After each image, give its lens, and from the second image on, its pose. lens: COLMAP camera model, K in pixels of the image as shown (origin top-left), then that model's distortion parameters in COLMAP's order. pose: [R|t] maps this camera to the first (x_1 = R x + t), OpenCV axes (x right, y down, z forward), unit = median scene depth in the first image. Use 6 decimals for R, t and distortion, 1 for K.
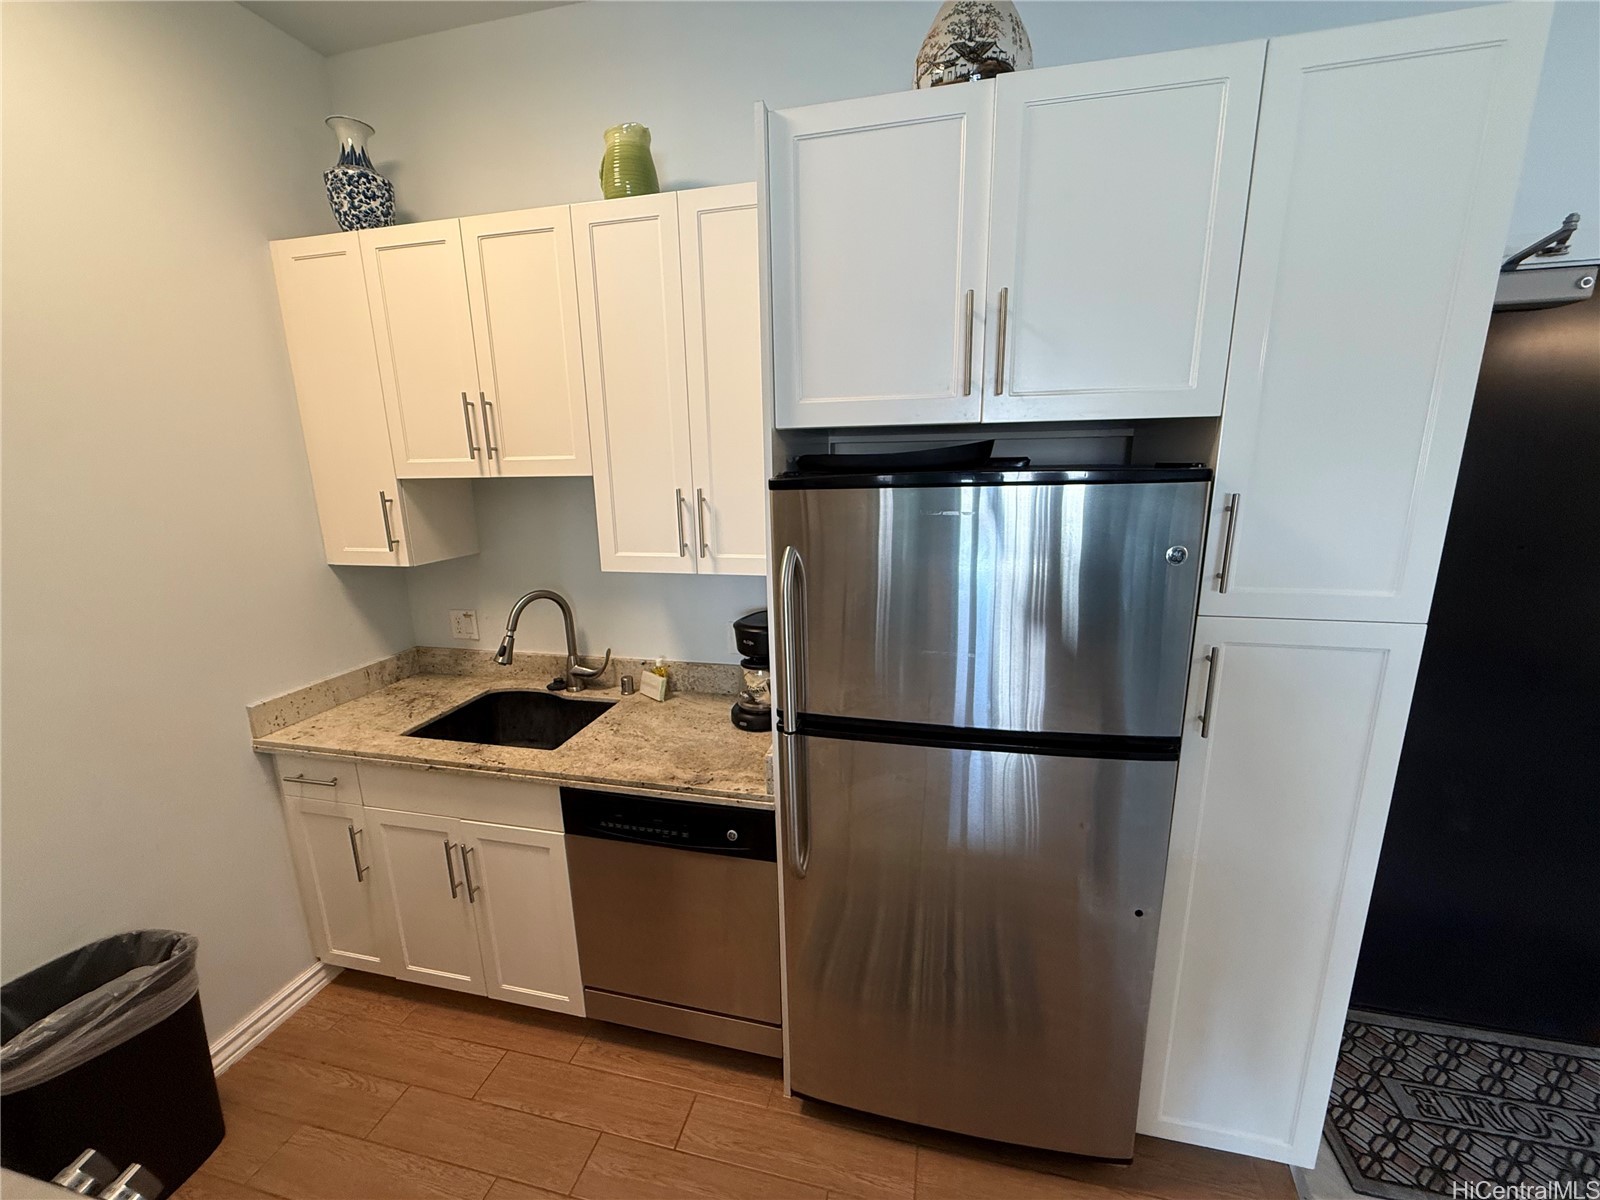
lens RADIAL K [[637.2, 0, 797.2], [0, 637.2, 601.6], [0, 0, 1]] dist [-0.001934, -0.000205]
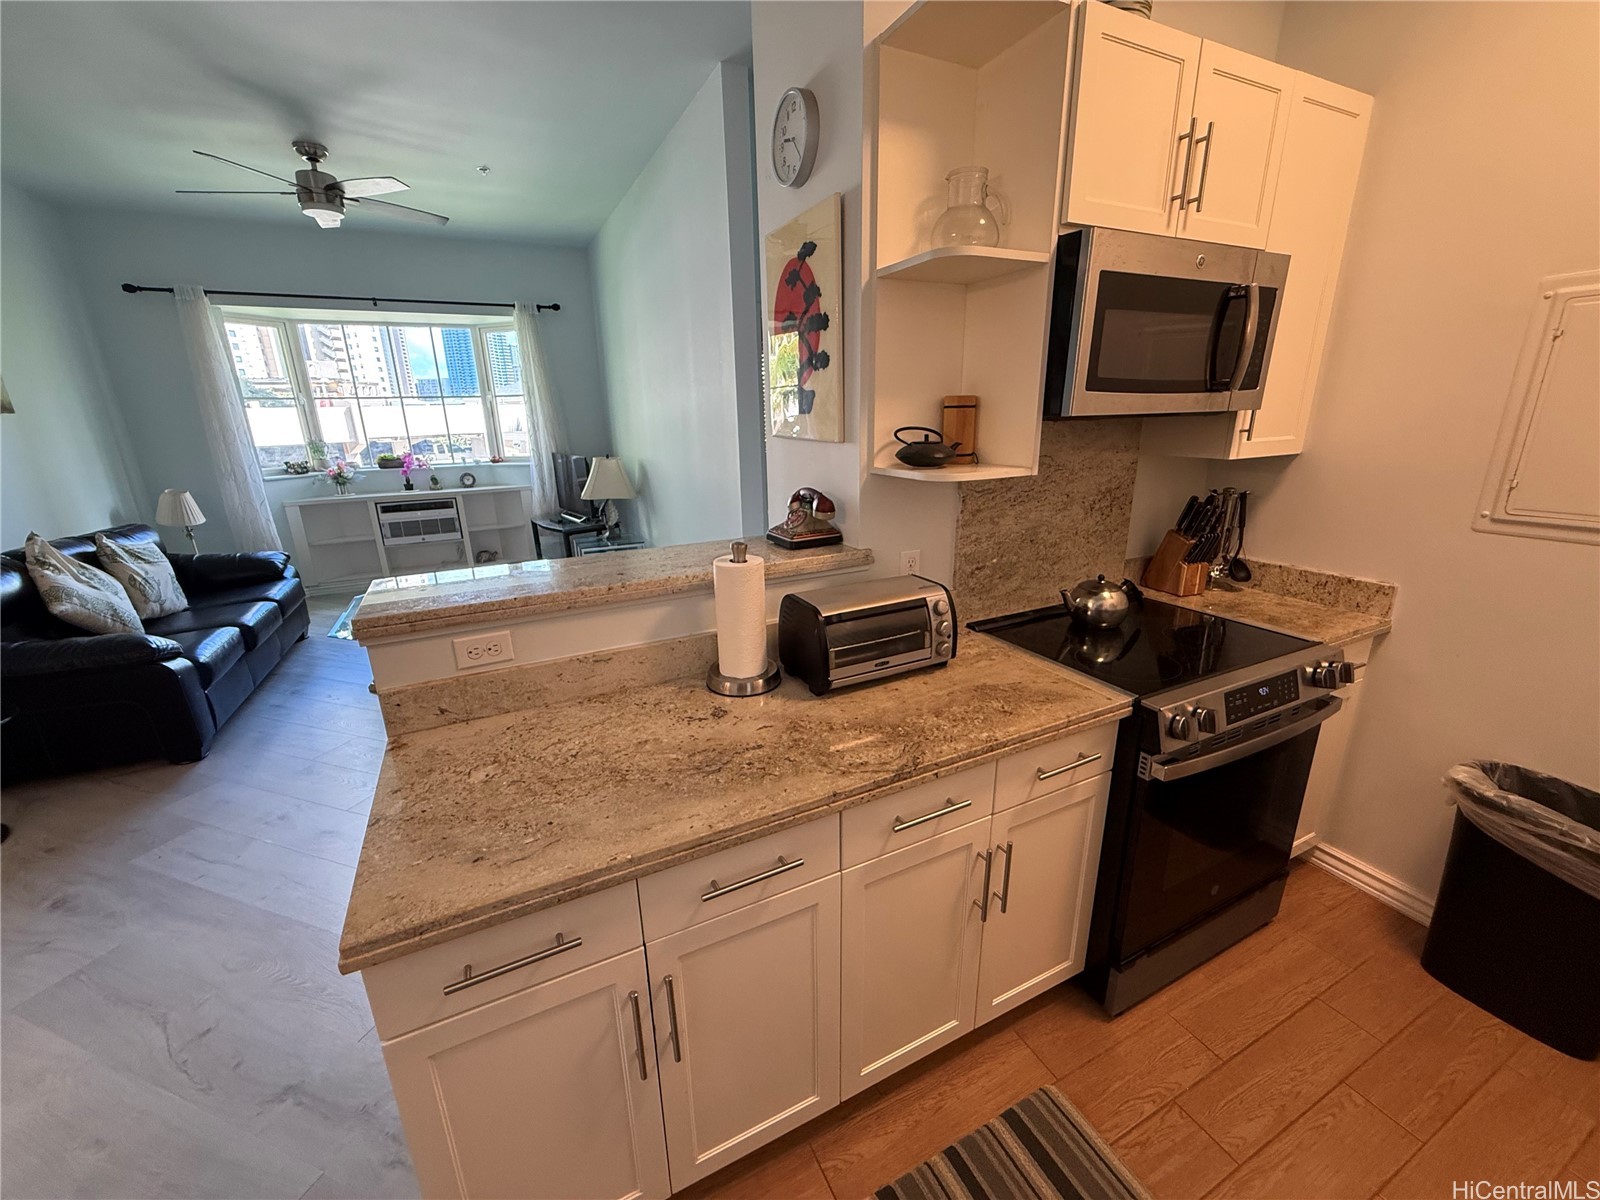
lens RADIAL K [[637.2, 0, 797.2], [0, 637.2, 601.6], [0, 0, 1]] dist [-0.001934, -0.000205]
pose [[-0.770381, 0.219248, -0.598701, 0.412315], [-0.102008, 0.884536, 0.455182, -0.062949], [0.629370, 0.411736, -0.659065, 0.639531]]
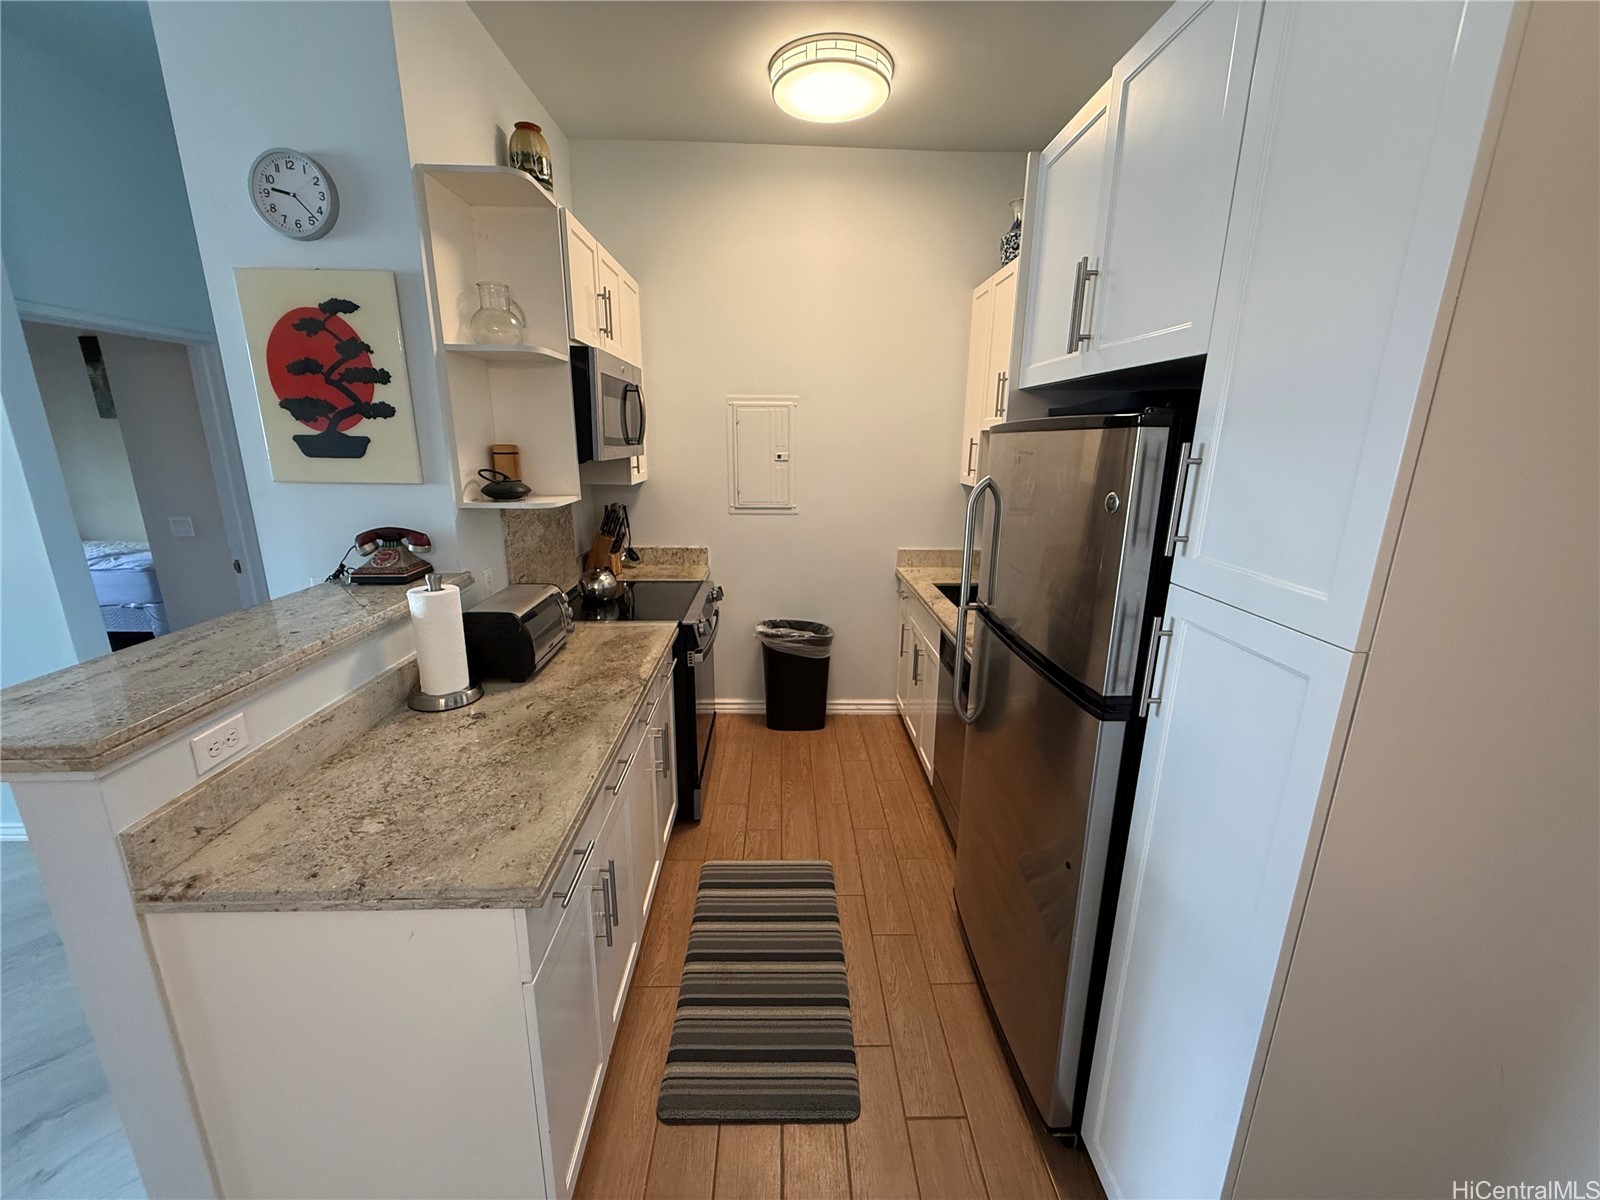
lens RADIAL K [[637.2, 0, 797.2], [0, 637.2, 601.6], [0, 0, 1]] dist [-0.001934, -0.000205]
pose [[0.258714, 0.263670, -0.929271, 1.047510], [-0.224586, 0.952080, 0.207616, -0.016542], [0.939483, 0.154988, 0.305533, 0.189076]]
